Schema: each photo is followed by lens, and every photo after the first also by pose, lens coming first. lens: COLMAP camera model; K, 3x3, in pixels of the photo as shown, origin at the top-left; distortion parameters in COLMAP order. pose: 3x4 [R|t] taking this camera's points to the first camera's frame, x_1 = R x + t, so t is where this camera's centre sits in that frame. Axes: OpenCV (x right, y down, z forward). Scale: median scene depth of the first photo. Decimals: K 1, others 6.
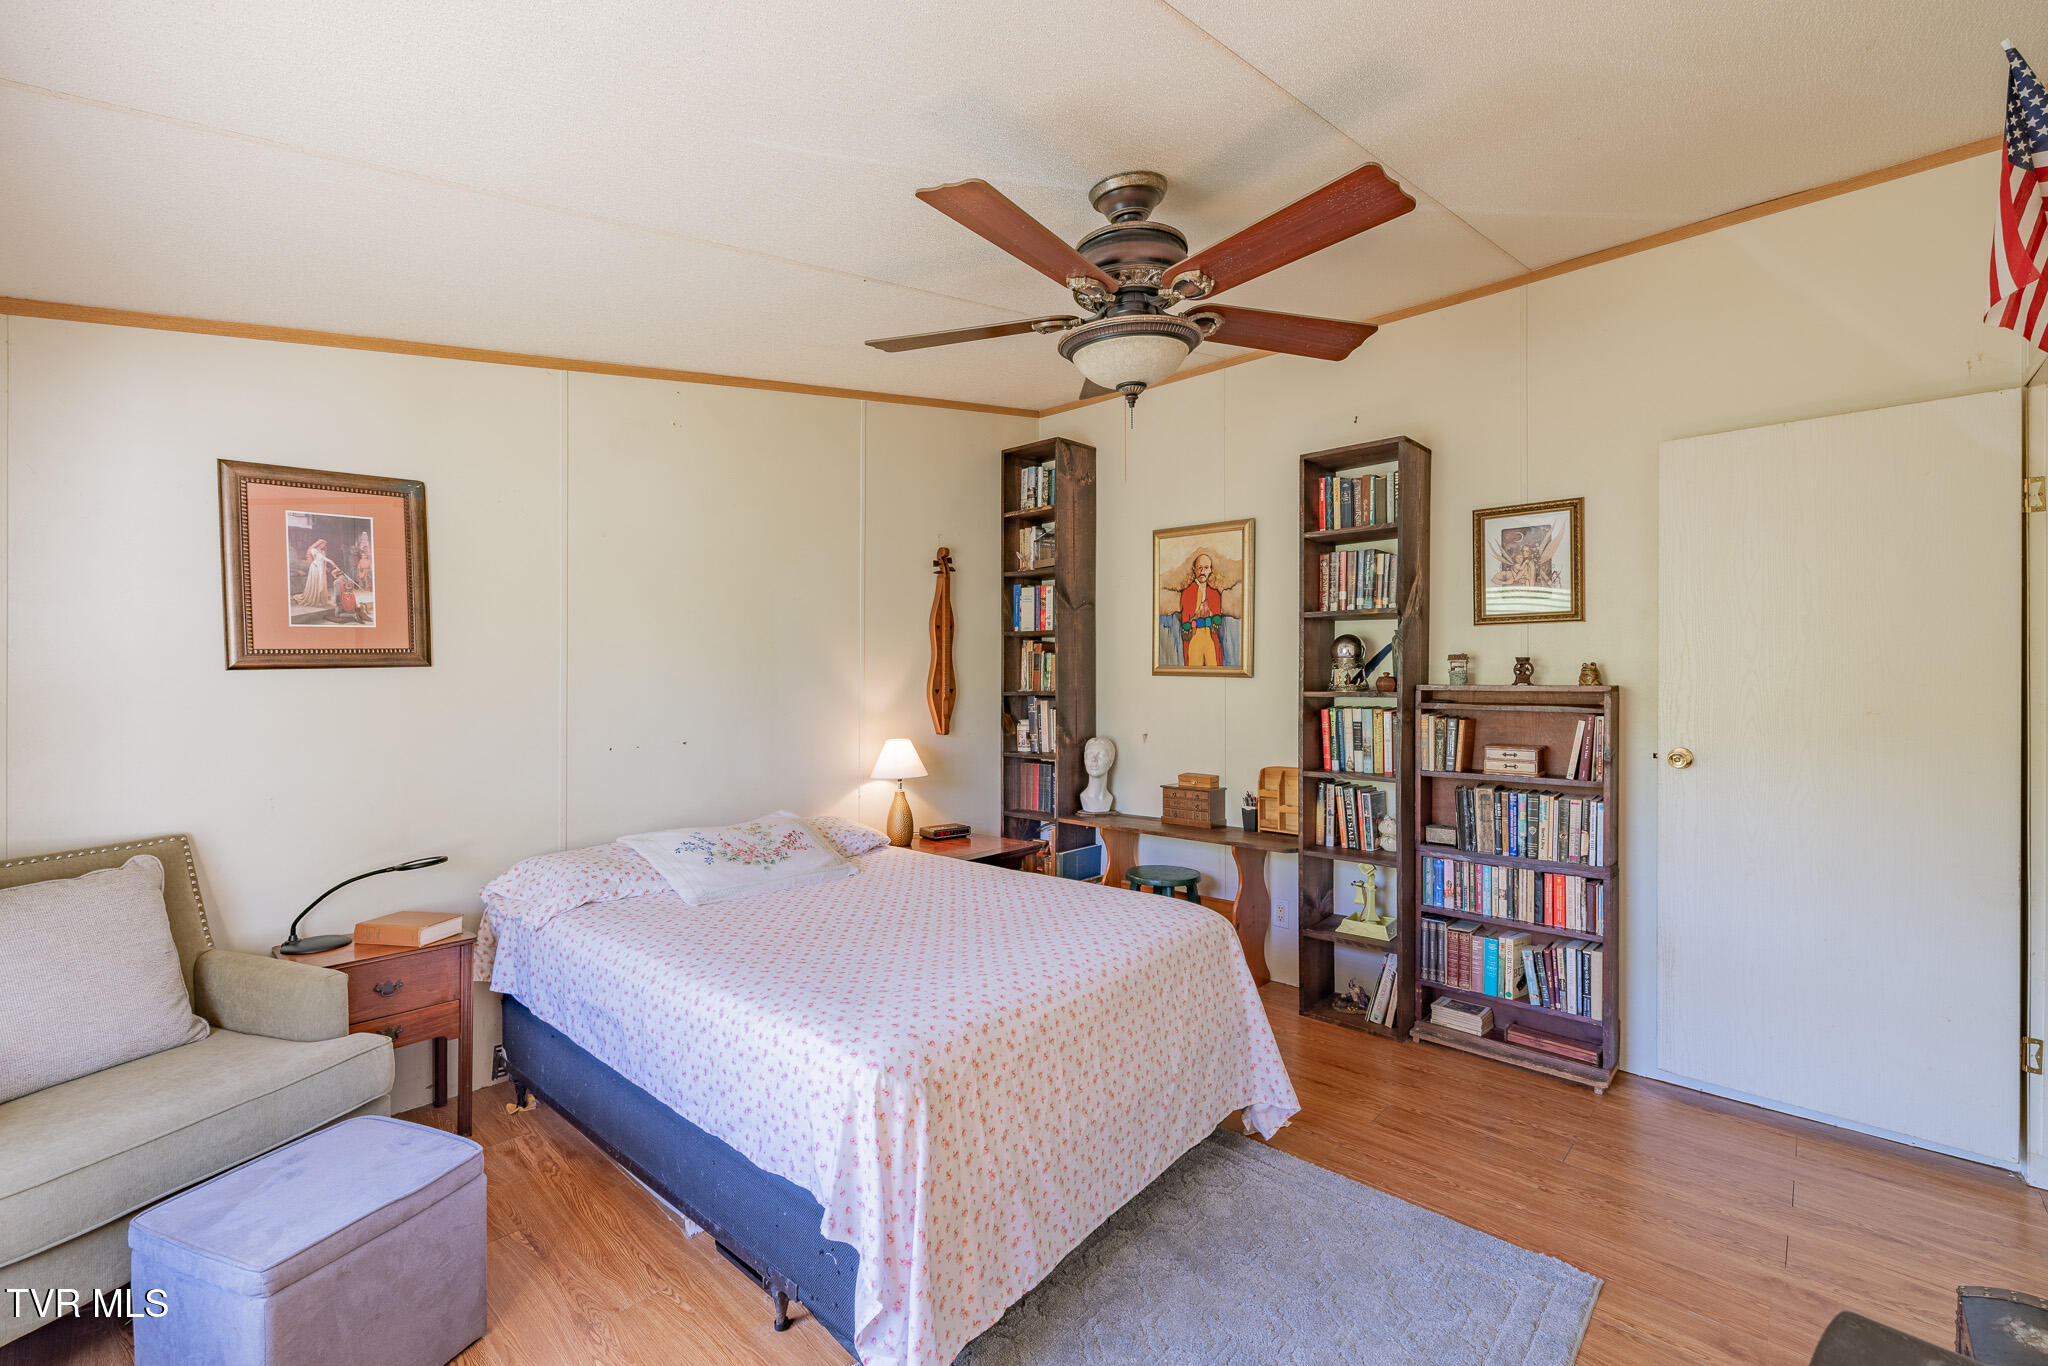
lens RADIAL K [[863.1, 0, 1020.0], [0, 863.1, 673.1], [0, 0, 1]] dist [0.001457, 0.000031]
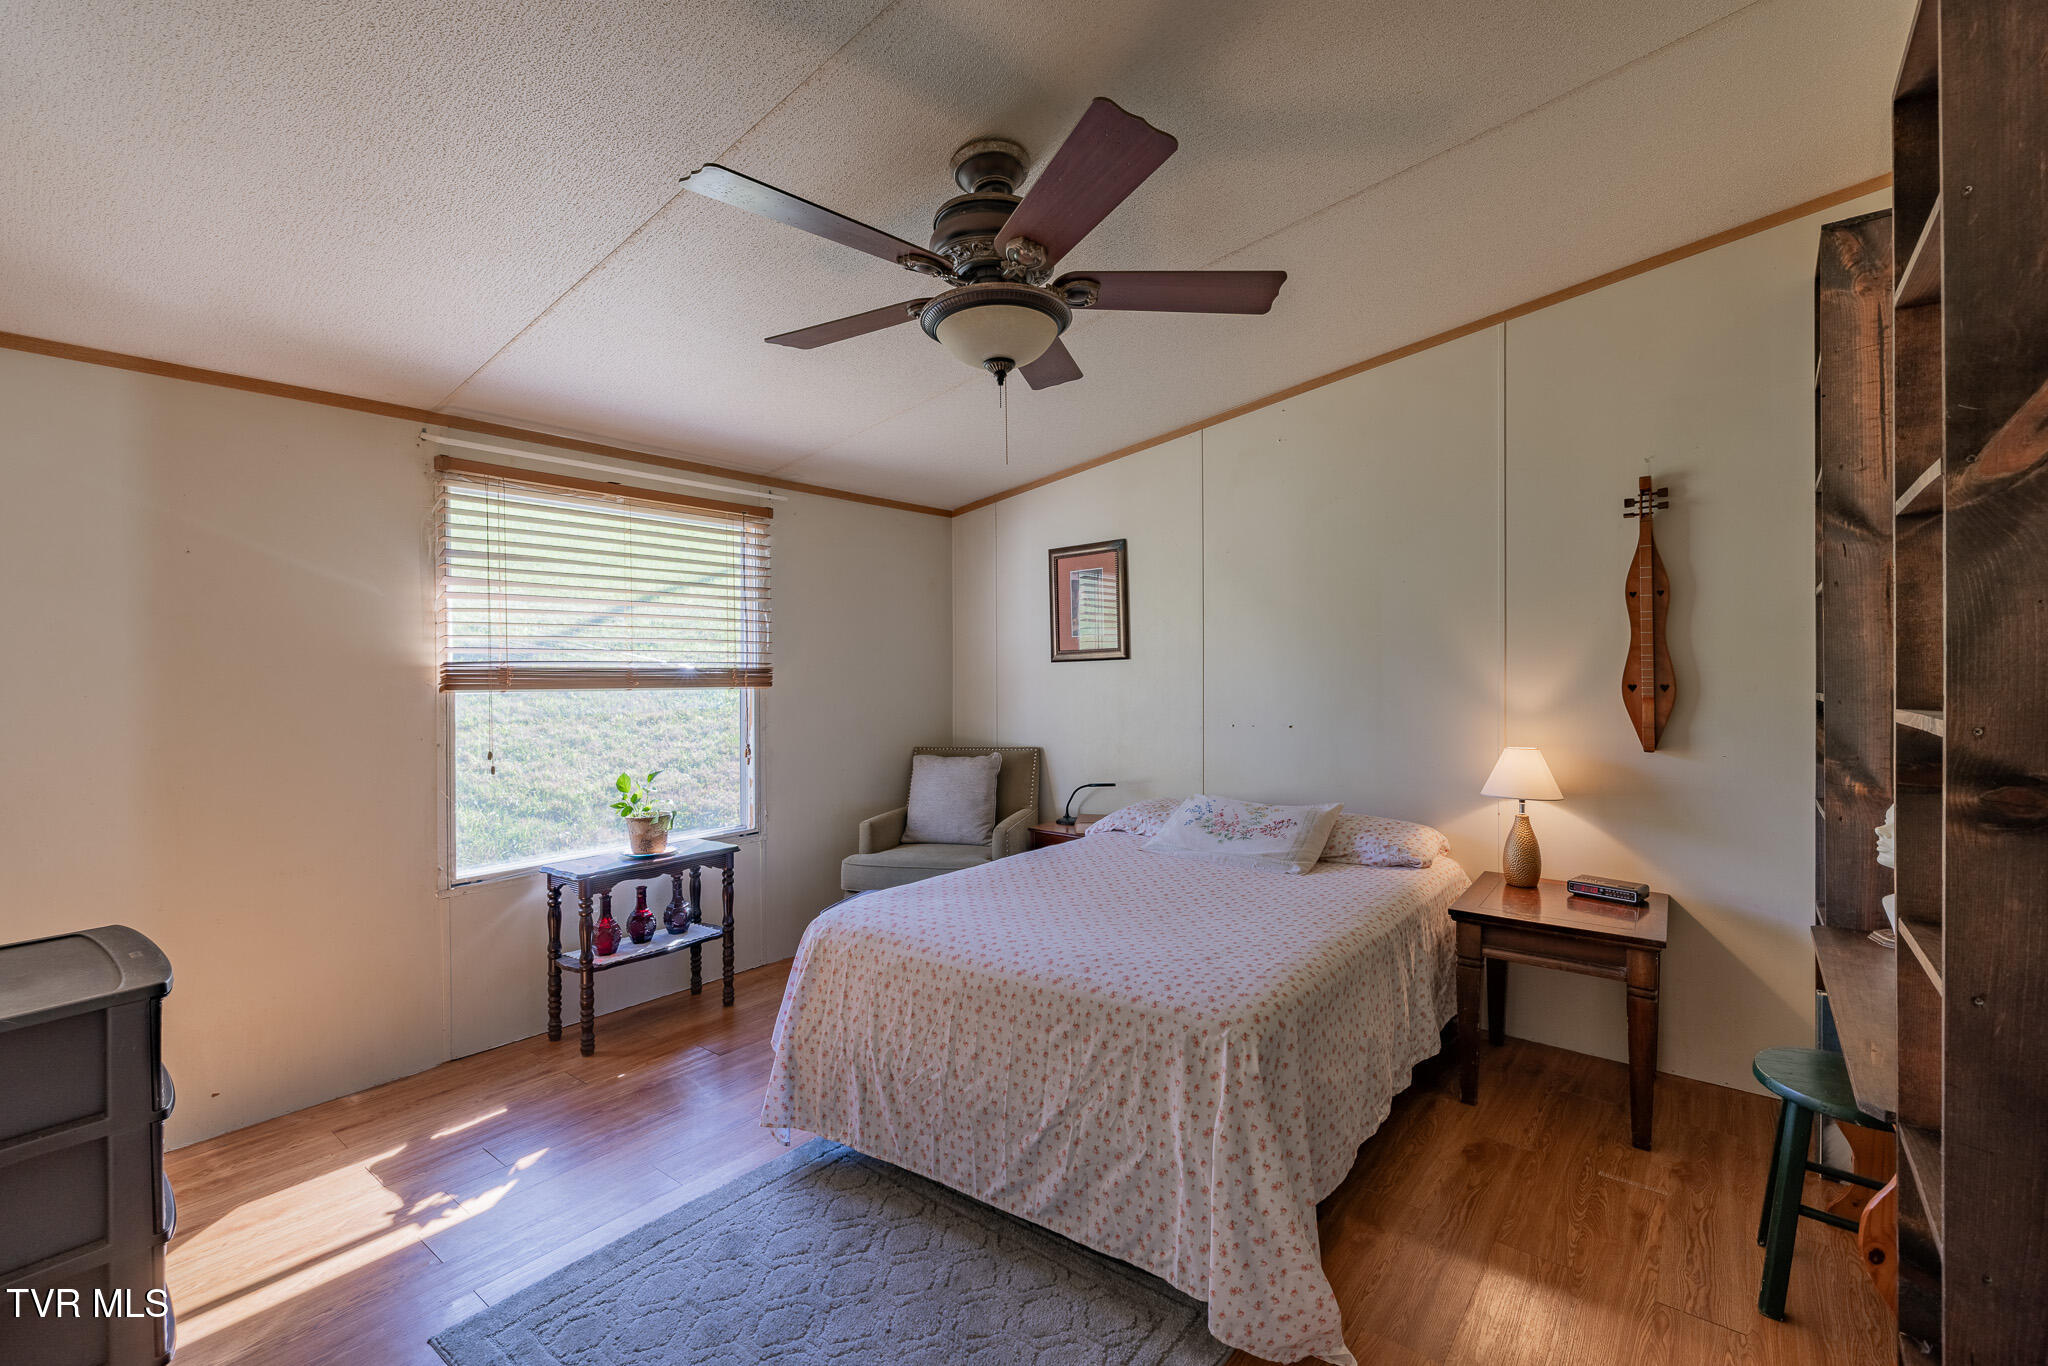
lens RADIAL K [[863.1, 0, 1020.0], [0, 863.1, 673.1], [0, 0, 1]] dist [0.001457, 0.000031]
pose [[0.095841, 0.003852, -0.995389, 0.678003], [-0.001595, 0.999992, 0.003716, 0.009475], [0.995395, 0.001231, 0.095847, 0.557496]]
